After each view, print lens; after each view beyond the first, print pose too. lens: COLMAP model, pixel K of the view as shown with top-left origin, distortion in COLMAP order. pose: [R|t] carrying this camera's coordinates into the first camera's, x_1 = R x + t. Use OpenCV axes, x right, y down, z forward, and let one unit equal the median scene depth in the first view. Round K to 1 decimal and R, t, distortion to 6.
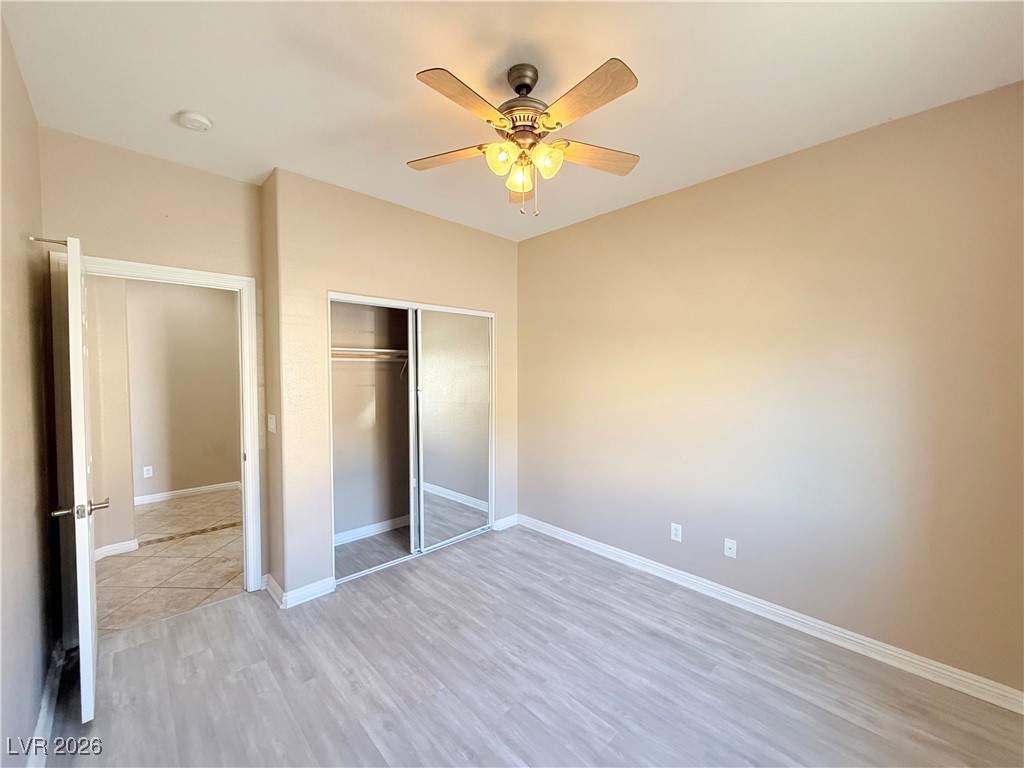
lens RADIAL K [[405.5, 0, 510.3], [0, 405.5, 382.8], [0, 0, 1]] dist [-0.002129, -0.000048]
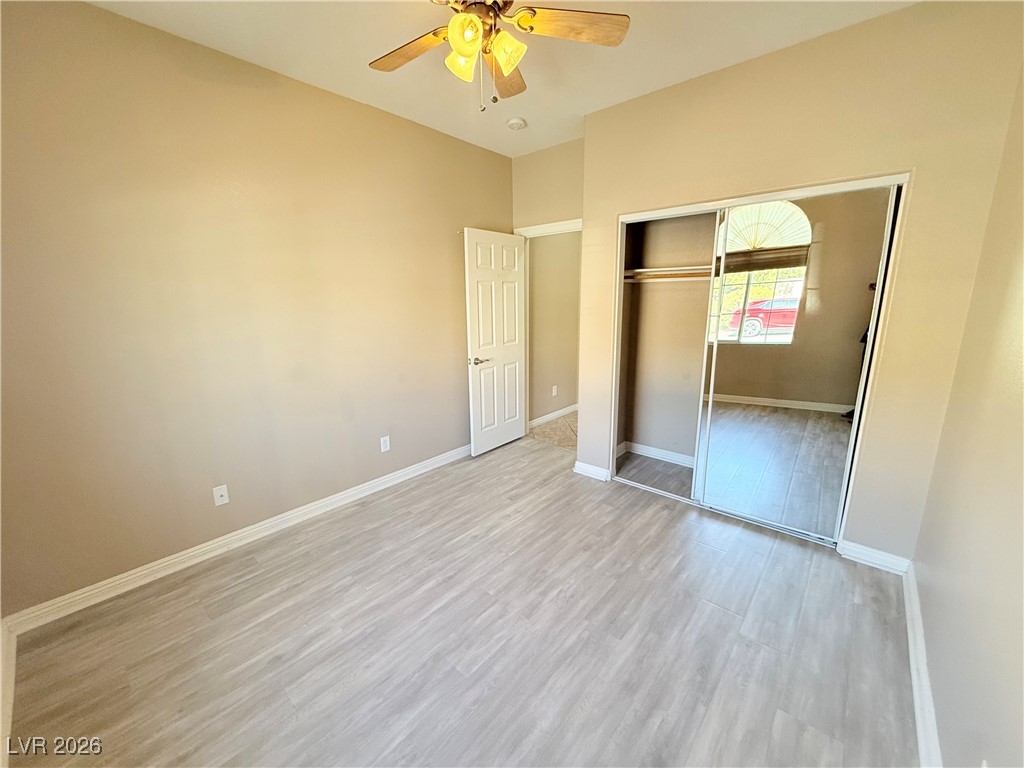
lens RADIAL K [[405.5, 0, 510.8], [0, 405.5, 383.9], [0, 0, 1]] dist [-0.002129, -0.000048]
pose [[0.086359, 0.211582, -0.973538, 0.799020], [-0.017000, 0.977359, 0.210904, -0.017137], [0.996119, -0.001664, 0.088001, 0.765840]]
